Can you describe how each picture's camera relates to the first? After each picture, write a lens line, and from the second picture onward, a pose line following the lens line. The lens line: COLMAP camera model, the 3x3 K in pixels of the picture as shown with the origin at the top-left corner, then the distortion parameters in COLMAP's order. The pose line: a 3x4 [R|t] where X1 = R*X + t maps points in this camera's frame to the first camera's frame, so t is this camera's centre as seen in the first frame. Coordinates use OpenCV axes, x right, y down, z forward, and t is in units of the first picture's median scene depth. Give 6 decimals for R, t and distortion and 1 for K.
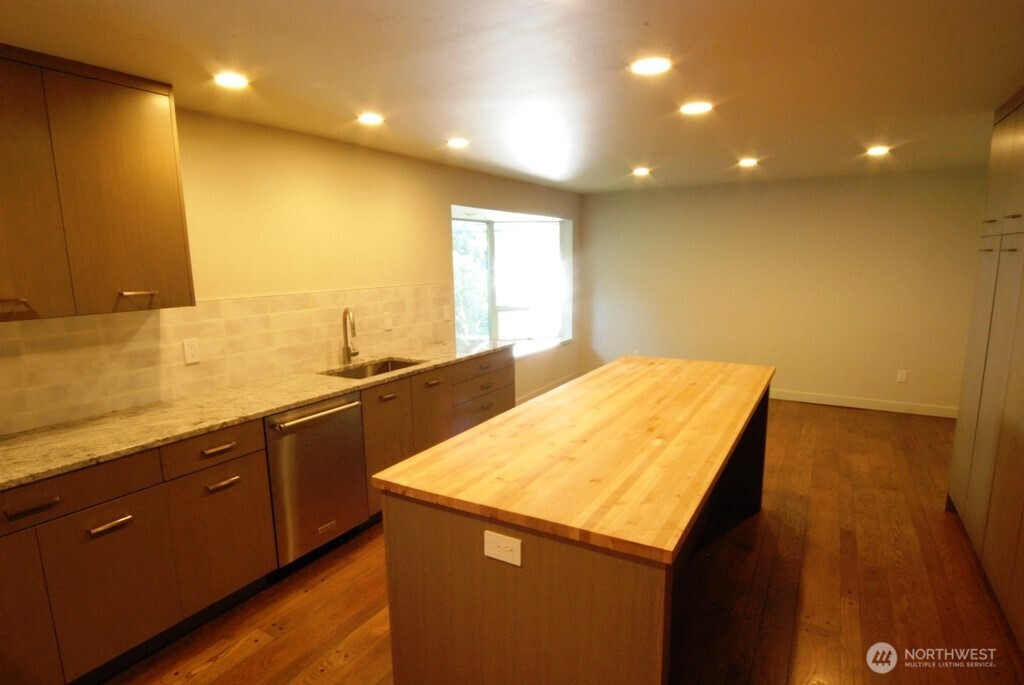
lens RADIAL K [[546.1, 0, 511.2], [0, 546.1, 355.7], [0, 0, 1]] dist [-0.022113, 0.000854]
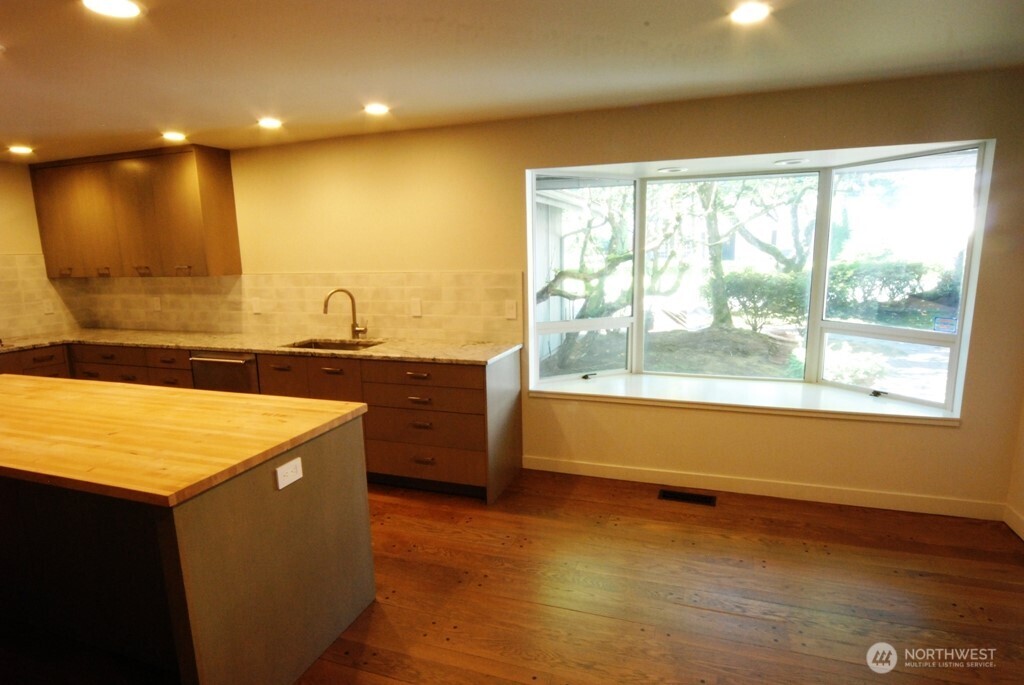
lens RADIAL K [[569.5, 0, 514.7], [0, 569.5, 352.9], [0, 0, 1]] dist [-0.023895, 0.000425]
pose [[0.192561, 0.189336, -0.962846, 1.014342], [-0.150979, 0.975242, 0.161580, -0.221417], [0.969601, 0.114256, 0.216379, 1.217027]]
